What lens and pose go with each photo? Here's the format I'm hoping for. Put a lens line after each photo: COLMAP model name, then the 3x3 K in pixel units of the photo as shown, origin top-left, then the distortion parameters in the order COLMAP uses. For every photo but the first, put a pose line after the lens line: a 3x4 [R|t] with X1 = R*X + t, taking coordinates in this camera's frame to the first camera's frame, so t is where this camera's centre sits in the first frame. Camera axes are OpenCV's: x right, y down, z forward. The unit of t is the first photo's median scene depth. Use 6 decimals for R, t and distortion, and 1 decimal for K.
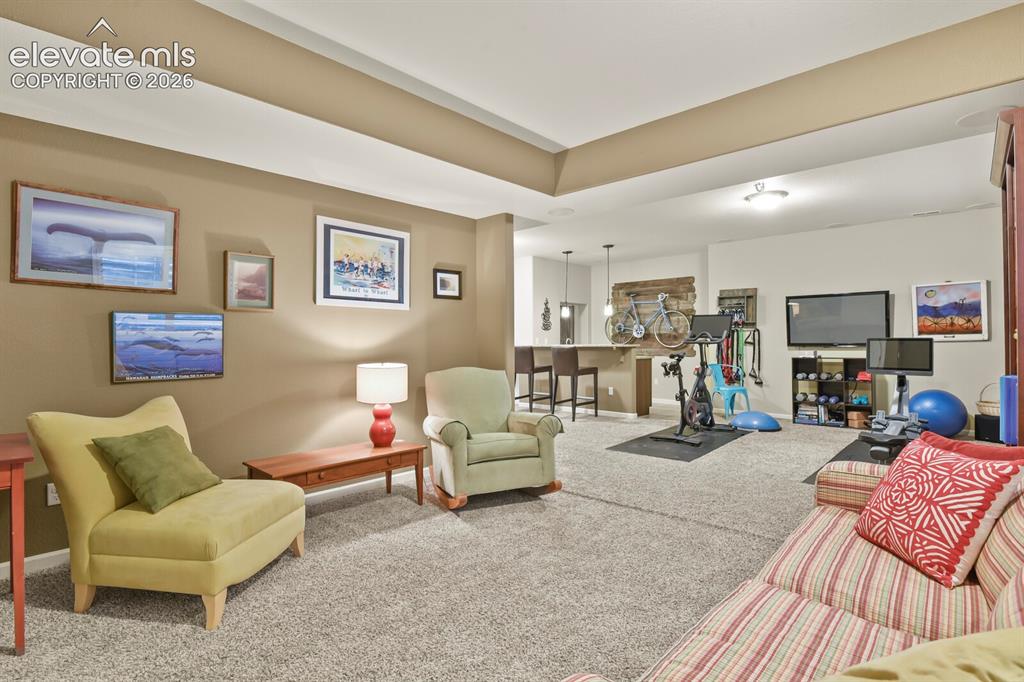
lens RADIAL K [[500.5, 0, 515.0], [0, 500.5, 339.5], [0, 0, 1]] dist [-0.008295, -0.006556]
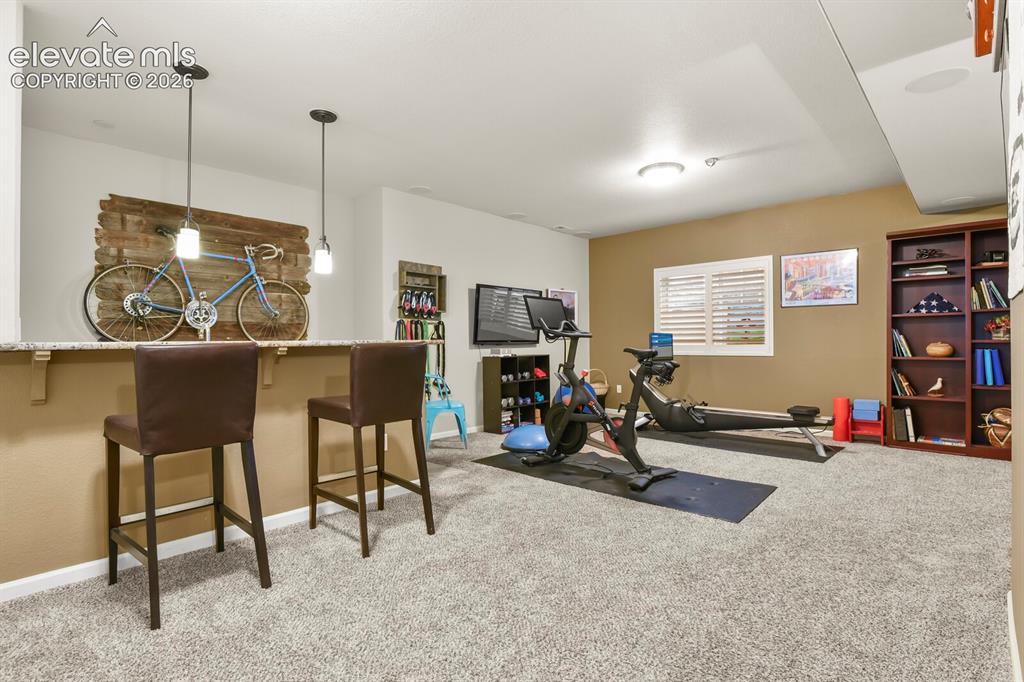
lens RADIAL K [[500.5, 0, 511.4], [0, 500.5, 344.6], [0, 0, 1]] dist [-0.008295, -0.006556]
pose [[0.003635, 0.005015, 0.999981, -0.217127], [0.005474, 0.999972, -0.005035, 0.014633], [-0.999978, 0.005492, 0.003608, 0.735630]]
